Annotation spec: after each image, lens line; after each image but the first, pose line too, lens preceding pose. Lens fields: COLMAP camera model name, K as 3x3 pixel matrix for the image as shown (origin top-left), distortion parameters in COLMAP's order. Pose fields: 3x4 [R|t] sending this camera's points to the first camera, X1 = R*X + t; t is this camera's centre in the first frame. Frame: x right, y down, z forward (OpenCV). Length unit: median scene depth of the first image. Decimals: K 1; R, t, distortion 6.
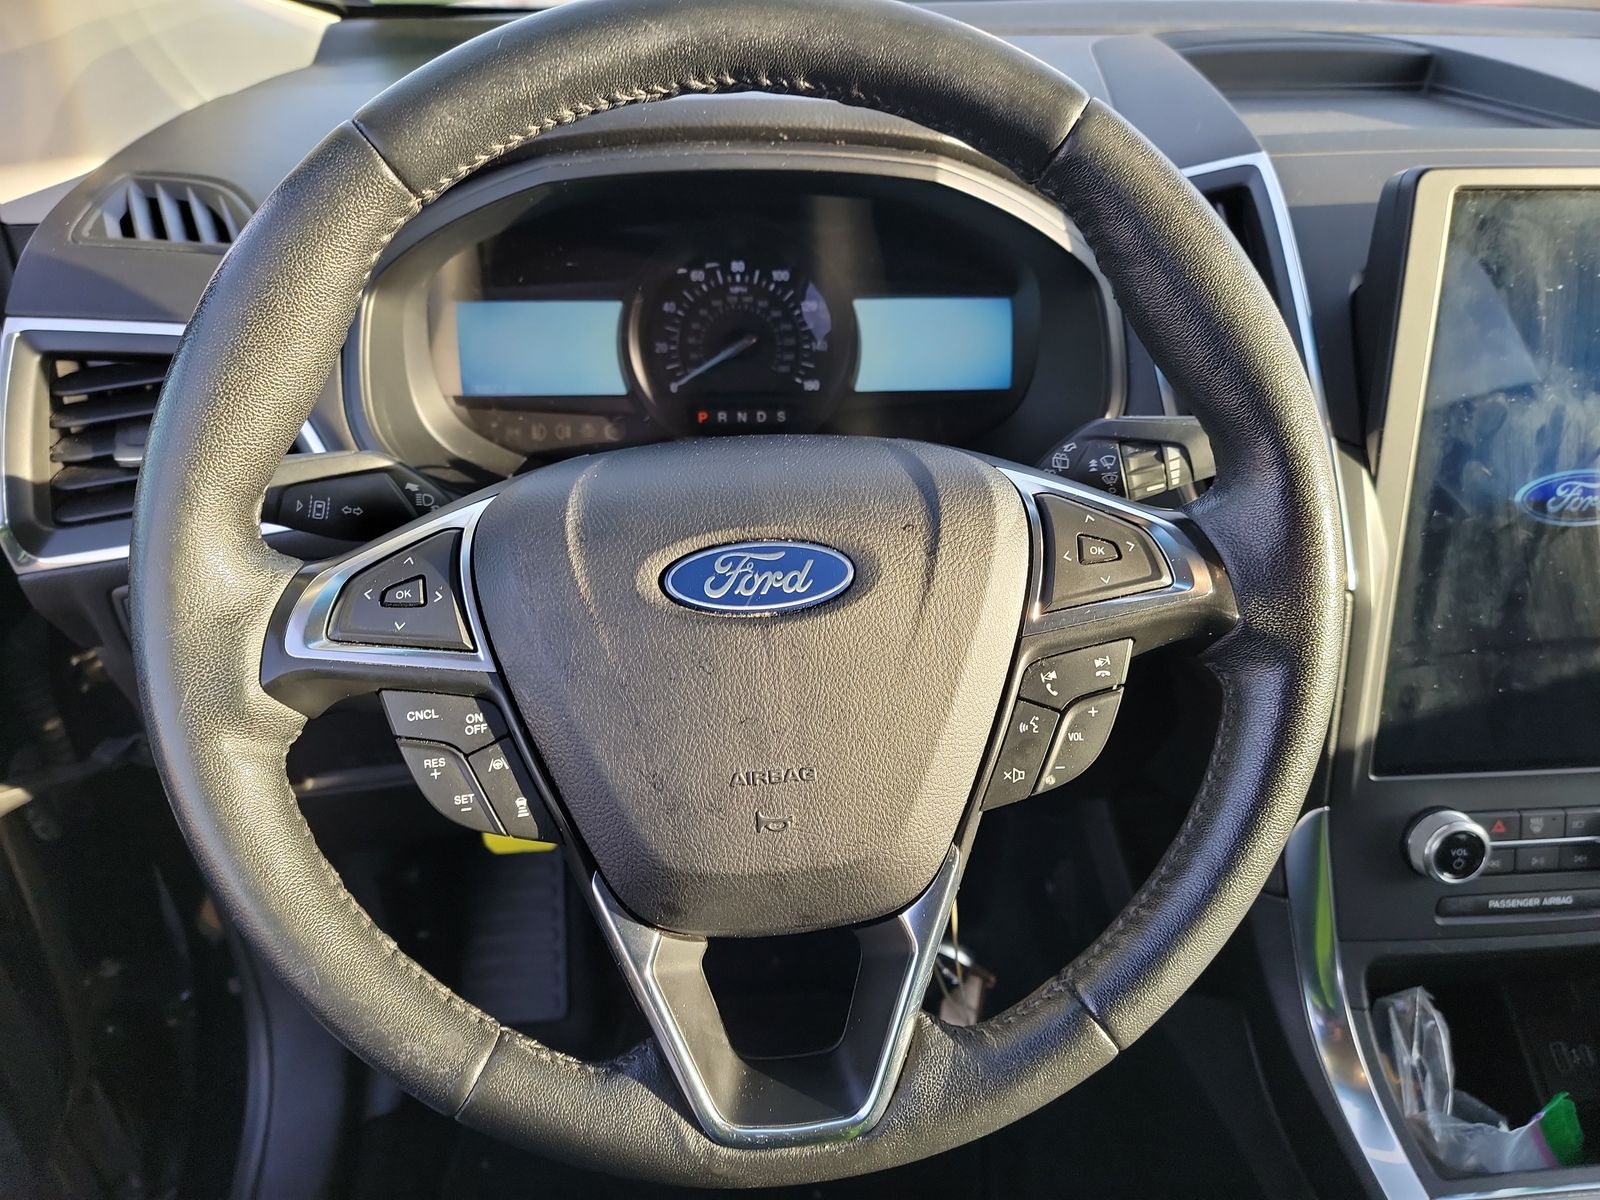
lens RADIAL K [[1142.3, 0, 800.0], [0, 1142.3, 600.0], [0, 0, 1]] dist [0.038265, -0.052245]
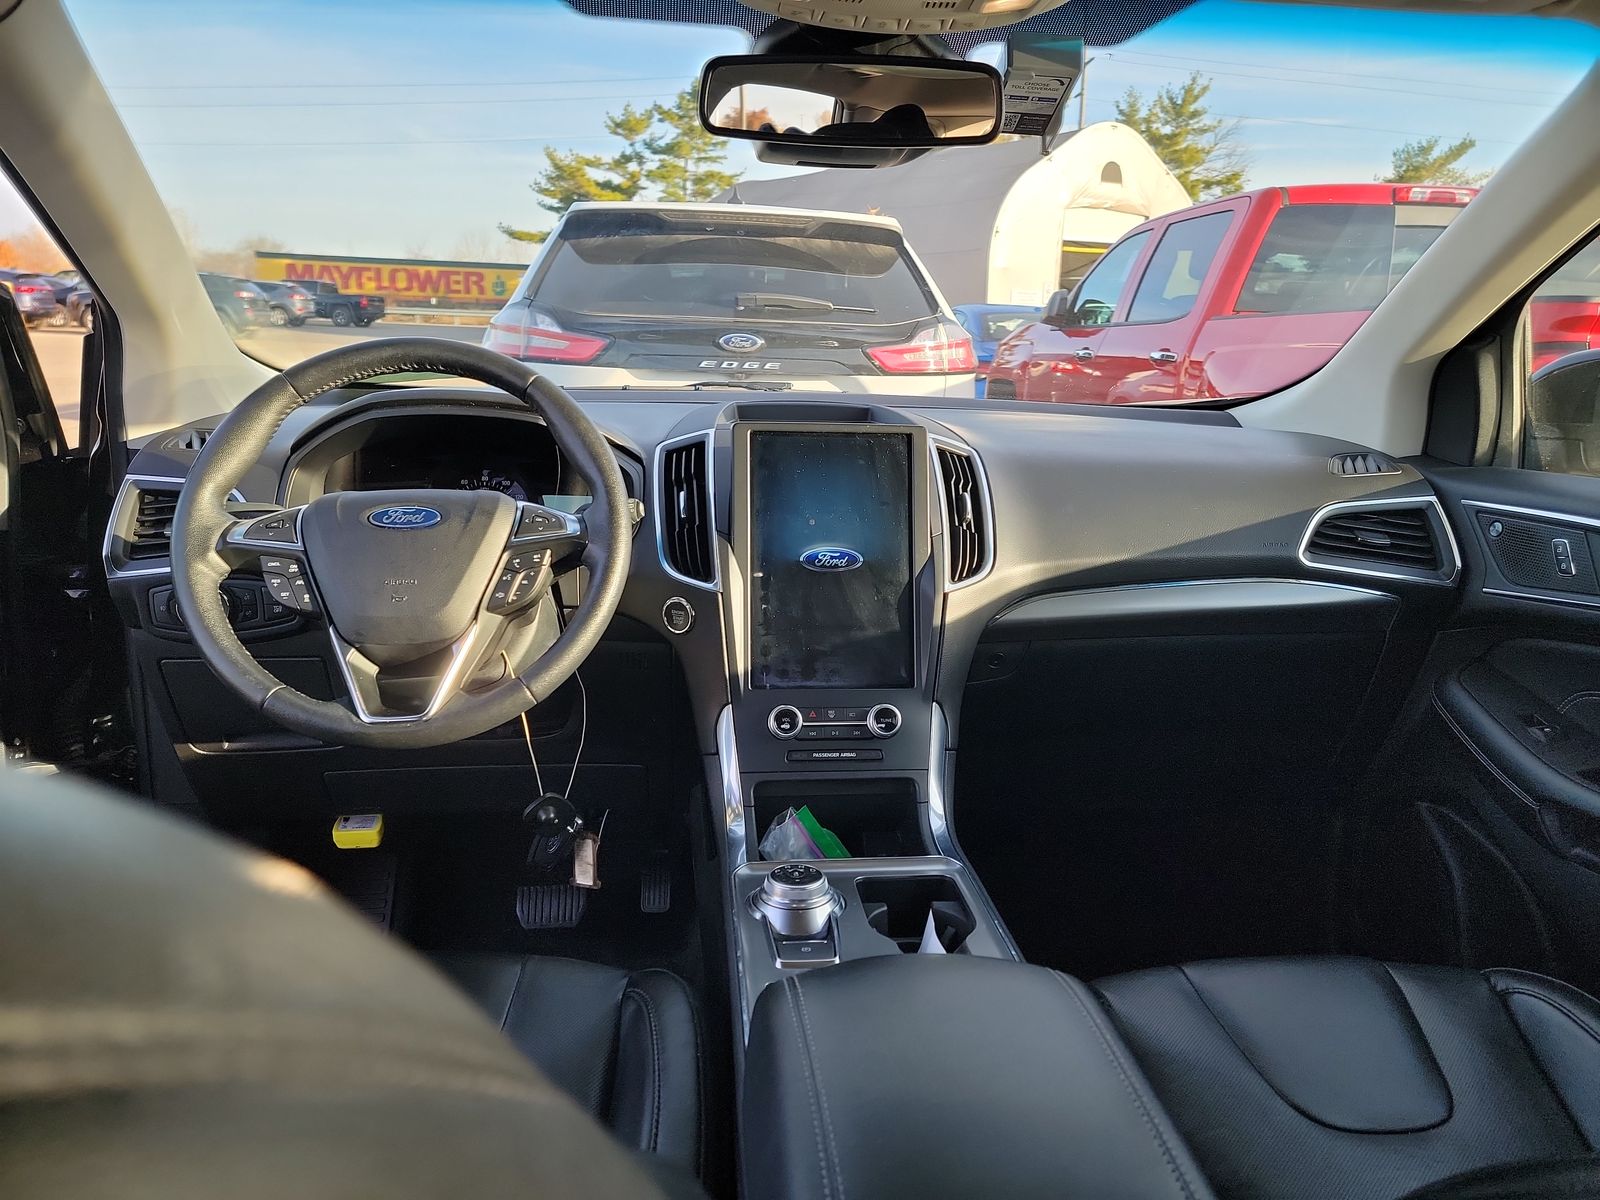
lens RADIAL K [[1093.7, 0, 800.0], [0, 1093.7, 600.0], [0, 0, 1]] dist [0.058272, 0.000674]
pose [[0.999851, 0.003863, 0.016827, 0.870242], [0.002276, 0.936637, -0.350293, 1.095189], [-0.017114, 0.350279, 0.936489, -1.449199]]
